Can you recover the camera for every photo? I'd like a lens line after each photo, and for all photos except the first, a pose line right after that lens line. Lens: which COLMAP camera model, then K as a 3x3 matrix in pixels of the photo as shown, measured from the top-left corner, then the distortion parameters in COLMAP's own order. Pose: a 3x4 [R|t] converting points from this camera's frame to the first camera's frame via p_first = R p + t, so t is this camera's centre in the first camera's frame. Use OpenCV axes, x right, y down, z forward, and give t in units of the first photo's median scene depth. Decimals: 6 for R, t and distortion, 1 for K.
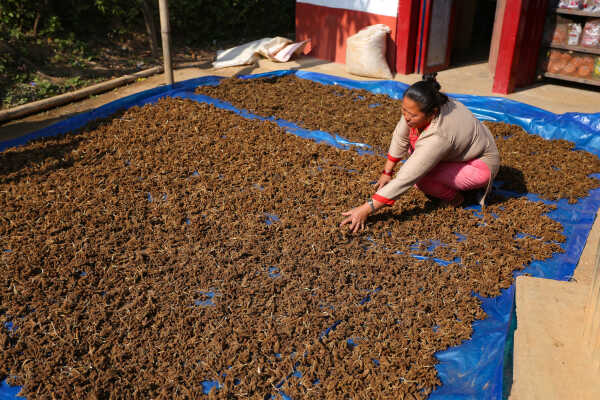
lens RADIAL K [[652.0, 0, 301.0], [0, 652.0, 191.6], [0, 0, 1]] dist [0.012248, 0.130196]
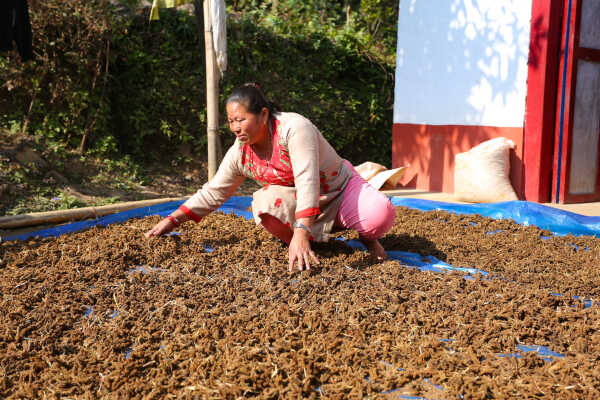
lens RADIAL K [[652.0, 0, 301.0], [0, 652.0, 191.6], [0, 0, 1]] dist [0.012248, 0.130196]
pose [[0.982763, 0.011027, -0.184543, 0.037362], [-0.064157, 0.956525, -0.284508, 0.036896], [0.173383, 0.291443, 0.940744, 0.288077]]
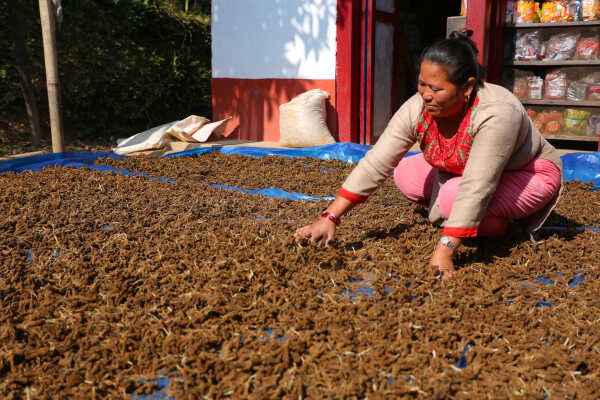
lens RADIAL K [[652.0, 0, 301.0], [0, 652.0, 191.6], [0, 0, 1]] dist [0.012248, 0.130196]
pose [[0.984150, -0.049367, 0.170331, -0.055068], [0.087328, 0.970857, -0.223184, 0.067966], [-0.154349, 0.234521, 0.959779, 0.234485]]
